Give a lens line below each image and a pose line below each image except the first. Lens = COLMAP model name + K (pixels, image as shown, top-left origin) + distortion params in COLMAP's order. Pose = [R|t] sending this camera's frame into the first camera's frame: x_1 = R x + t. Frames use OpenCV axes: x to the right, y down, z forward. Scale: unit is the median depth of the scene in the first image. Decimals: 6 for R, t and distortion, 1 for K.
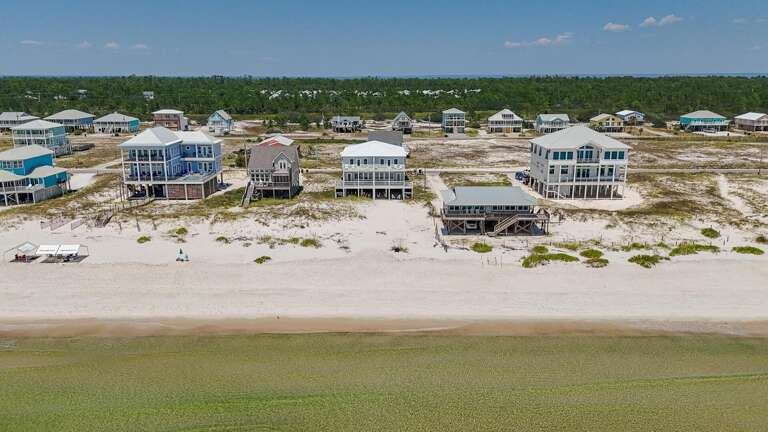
lens RADIAL K [[584.8, 0, 384.0], [0, 584.8, 216.0], [0, 0, 1]] dist [0.058805, -0.059419]
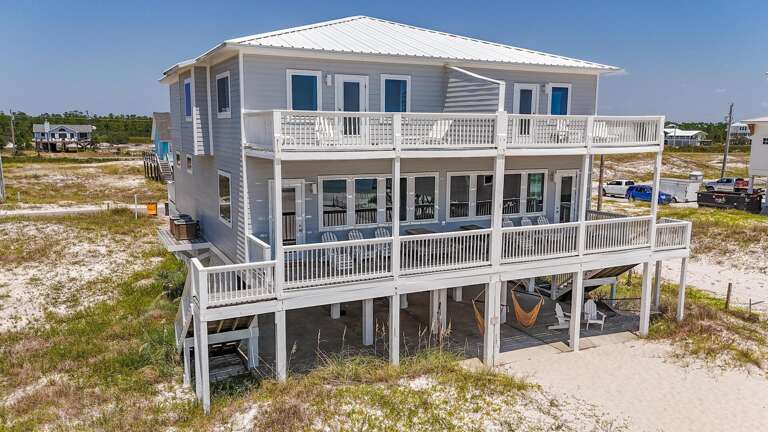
lens RADIAL K [[584.8, 0, 384.0], [0, 584.8, 216.0], [0, 0, 1]] dist [0.058805, -0.059419]
pose [[0.896070, -0.050661, 0.441012, -0.099777], [0.087403, 0.994154, -0.063386, -0.055177], [-0.435223, 0.095344, 0.895260, 0.876643]]
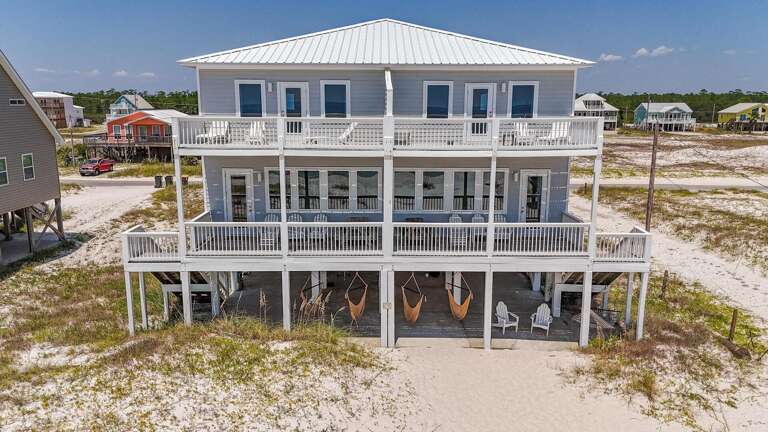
lens RADIAL K [[570.7, 0, 384.0], [0, 570.7, 216.0], [0, 0, 1]] dist [0.042852, -0.002482]
pose [[0.999890, 0.010742, 0.010217, -0.019559], [-0.010298, 0.999041, -0.042558, -0.054058], [-0.010665, 0.042448, 0.999042, 0.843229]]
